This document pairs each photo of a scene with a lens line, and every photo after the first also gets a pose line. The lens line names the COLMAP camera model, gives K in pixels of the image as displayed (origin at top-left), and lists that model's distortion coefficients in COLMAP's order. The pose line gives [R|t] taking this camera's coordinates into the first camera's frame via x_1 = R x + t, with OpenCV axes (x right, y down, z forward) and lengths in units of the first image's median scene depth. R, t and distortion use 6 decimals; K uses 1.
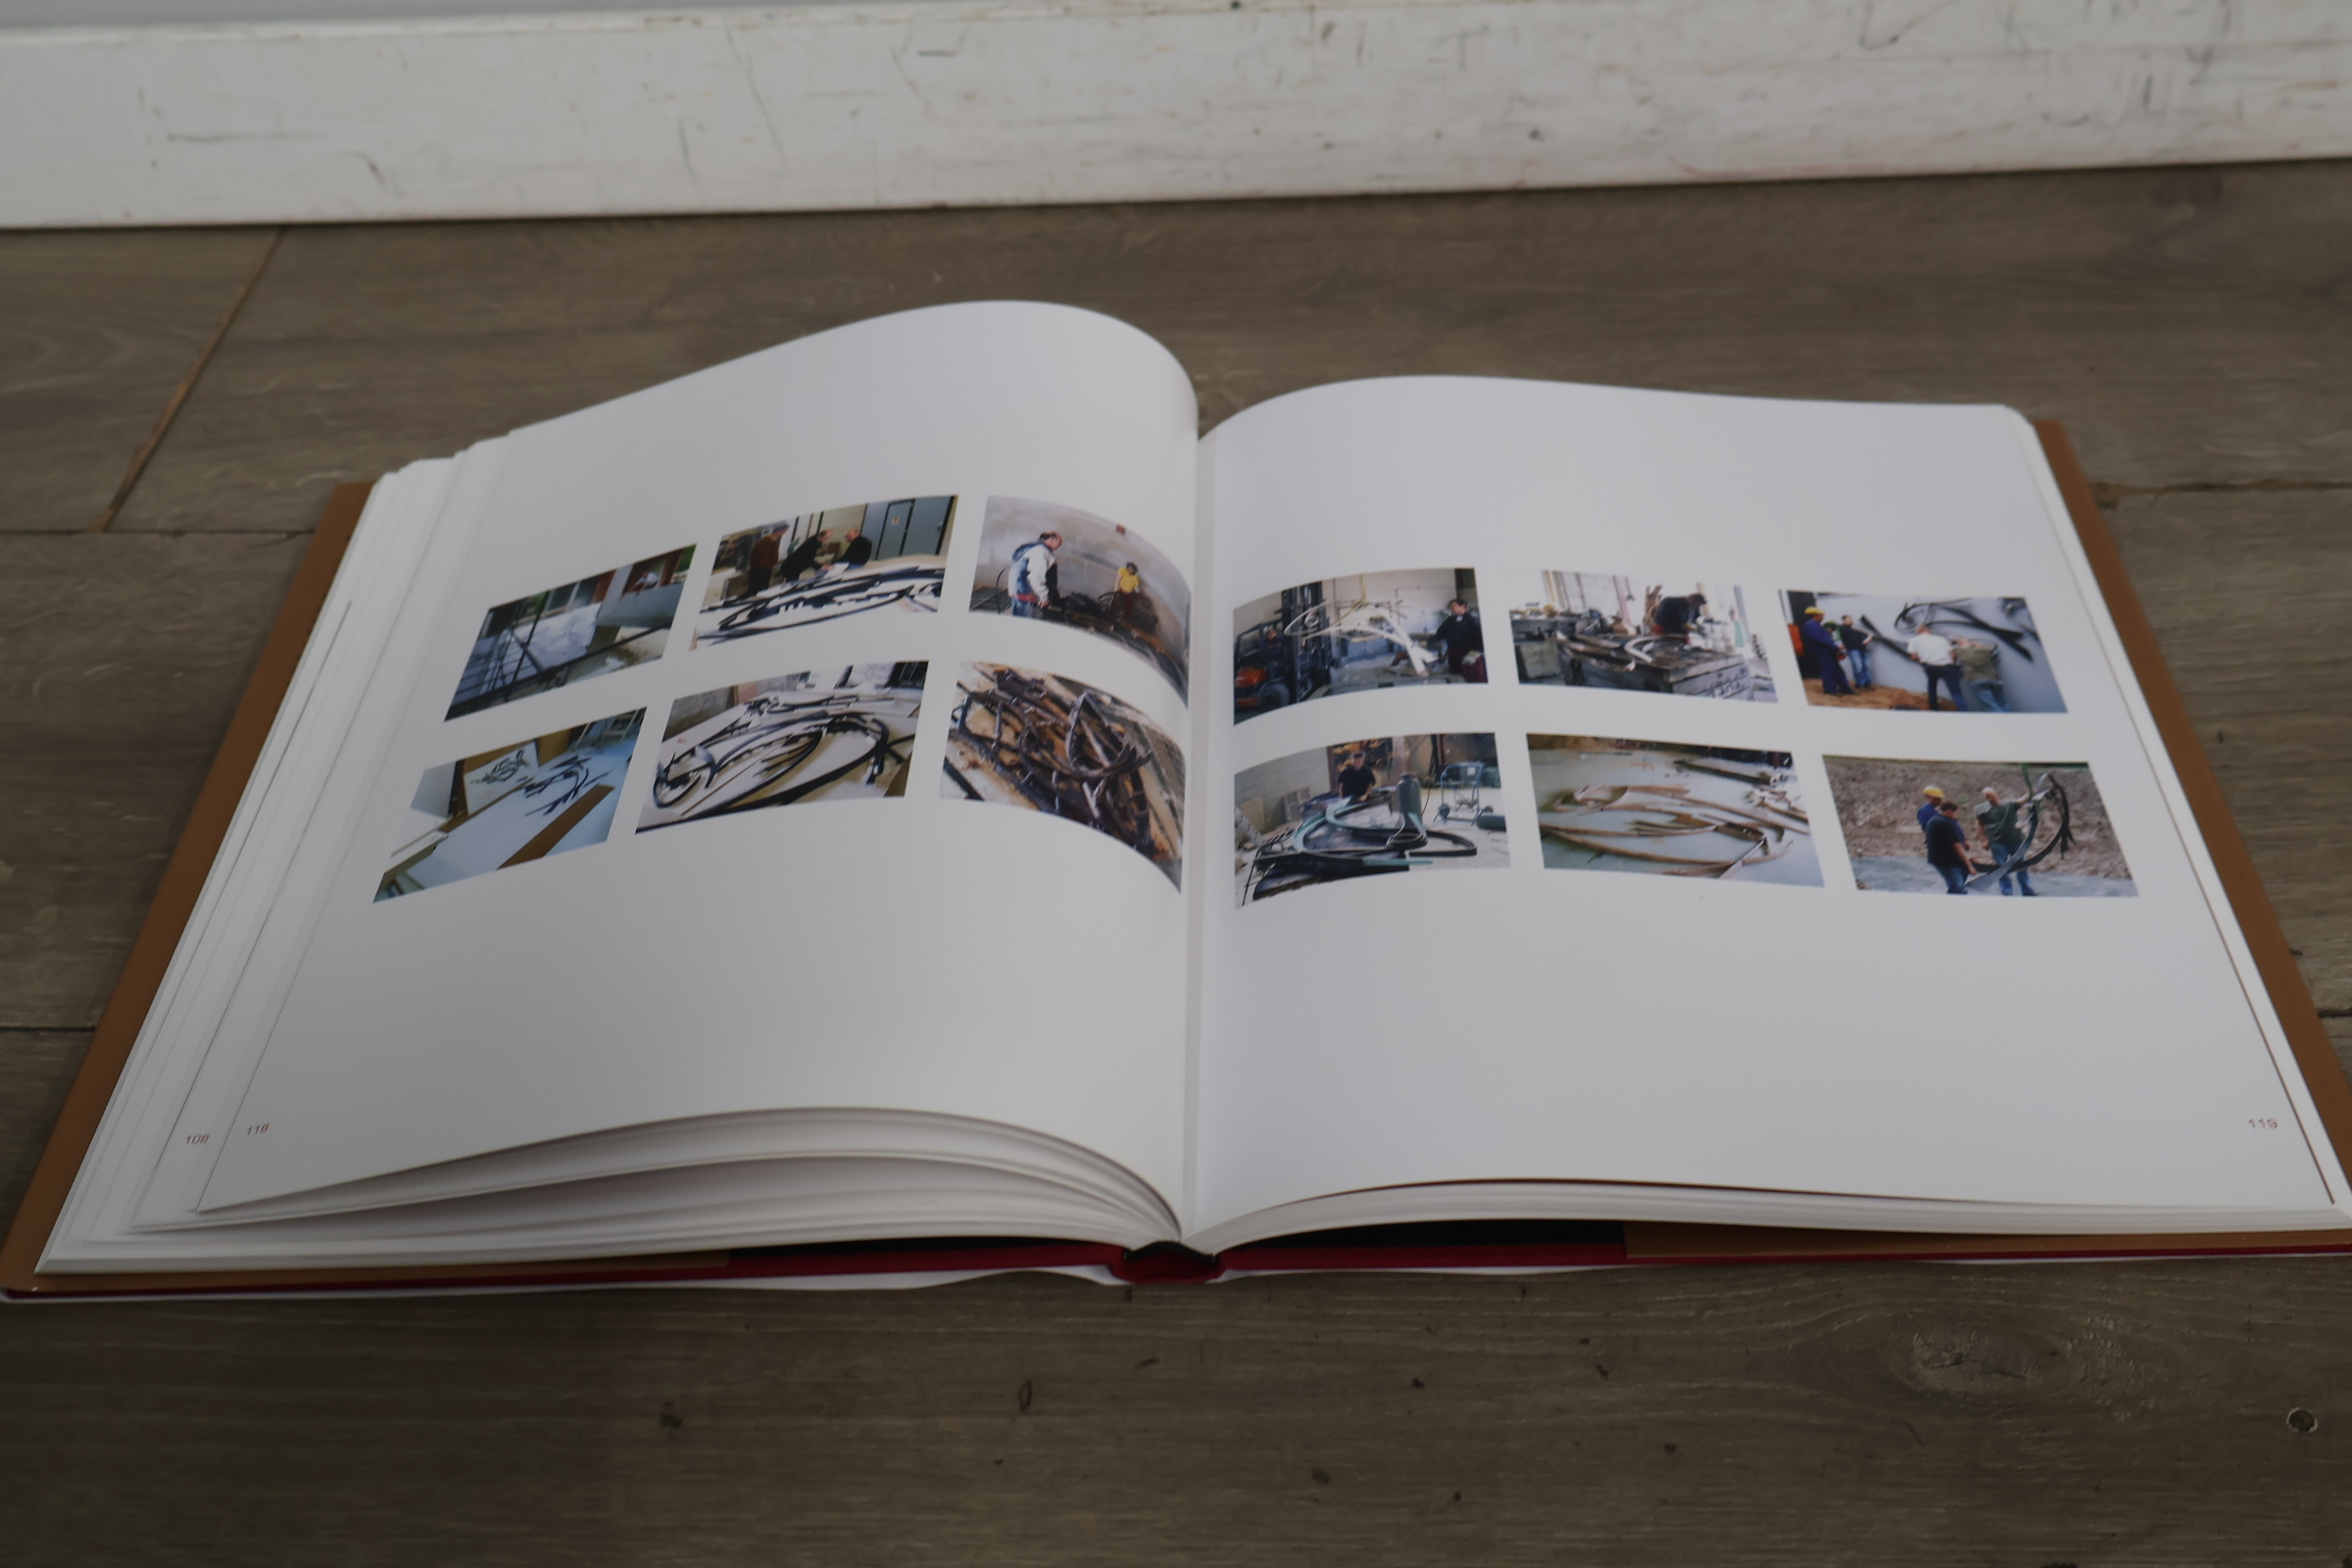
lens RADIAL K [[2573.0, 0, 1176.0], [0, 2573.0, 784.0], [0, 0, 1]] dist [0.011802, 0.023235]
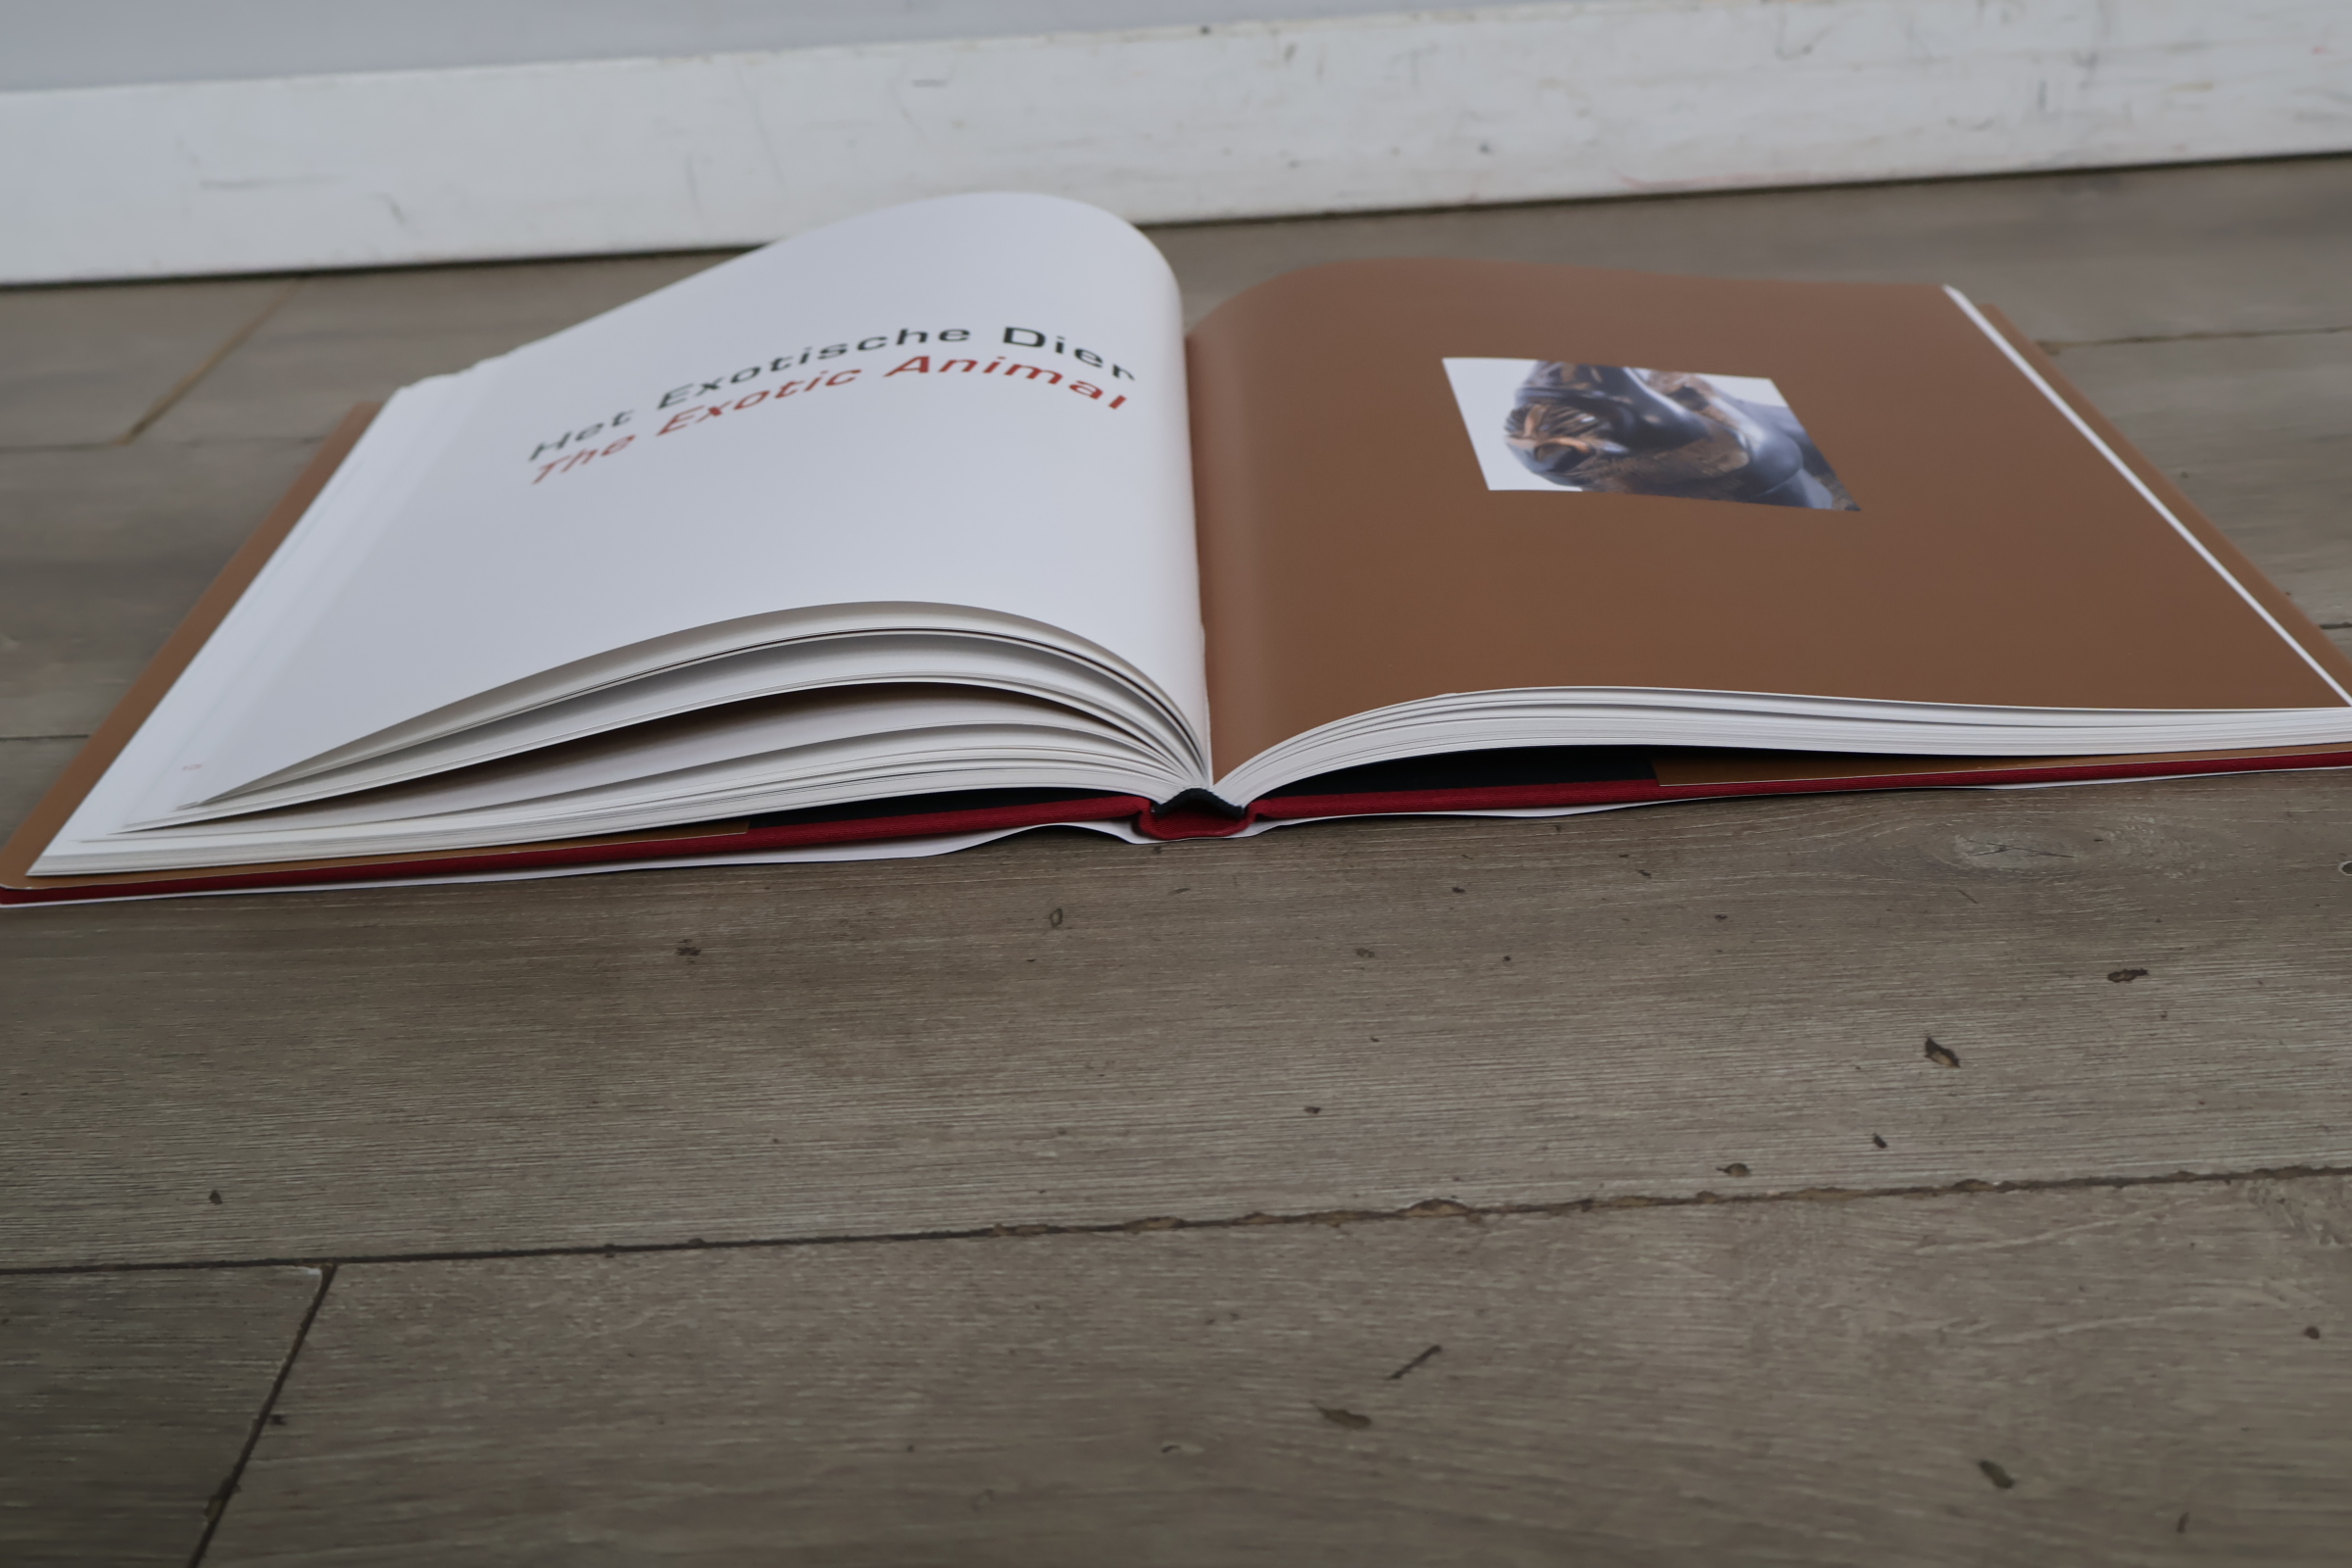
lens RADIAL K [[2573.0, 0, 1176.0], [0, 2573.0, 784.0], [0, 0, 1]] dist [0.011802, 0.023235]
pose [[0.999427, -0.019240, 0.027853, -0.029635], [0.025809, 0.965501, -0.259118, 0.332778], [-0.021907, 0.259688, 0.965444, 0.036006]]
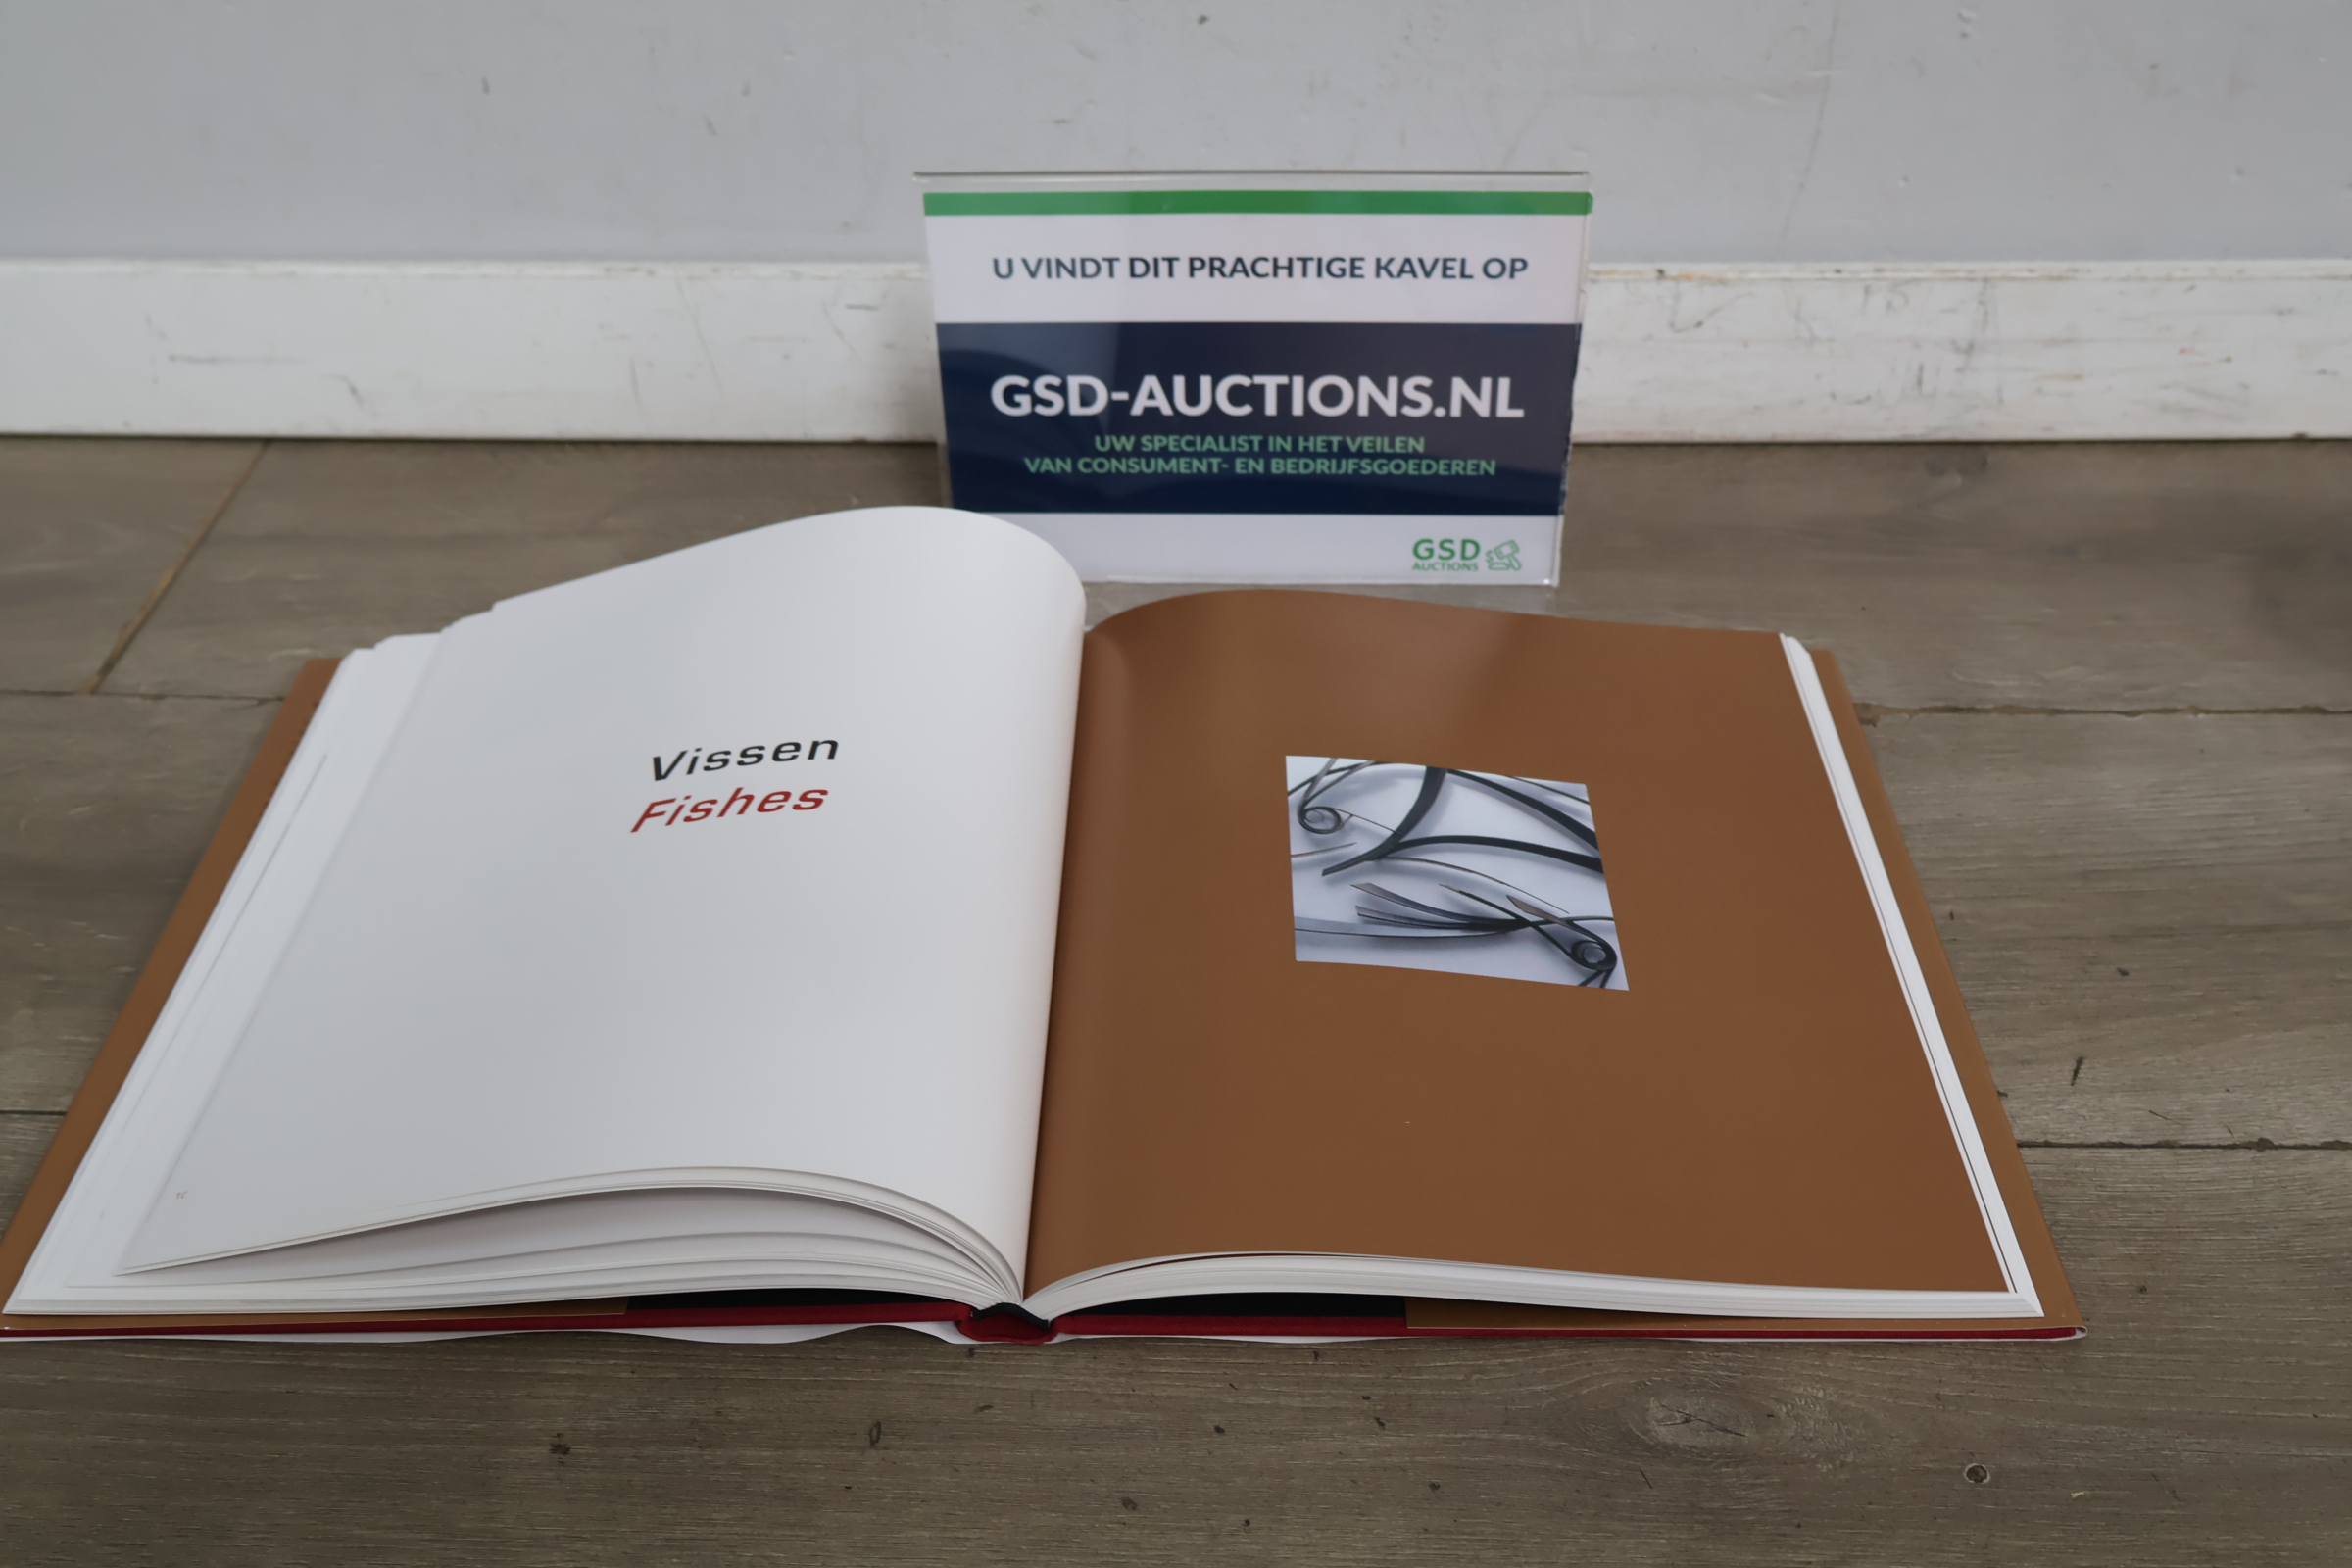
lens RADIAL K [[2585.8, 0, 1176.0], [0, 2585.8, 784.0], [0, 0, 1]] dist [0.014890, 0.033823]
pose [[0.999233, 0.031014, 0.023897, 0.028770], [-0.028109, 0.993135, -0.113546, 0.059138], [-0.027255, 0.112788, 0.993245, -0.130242]]
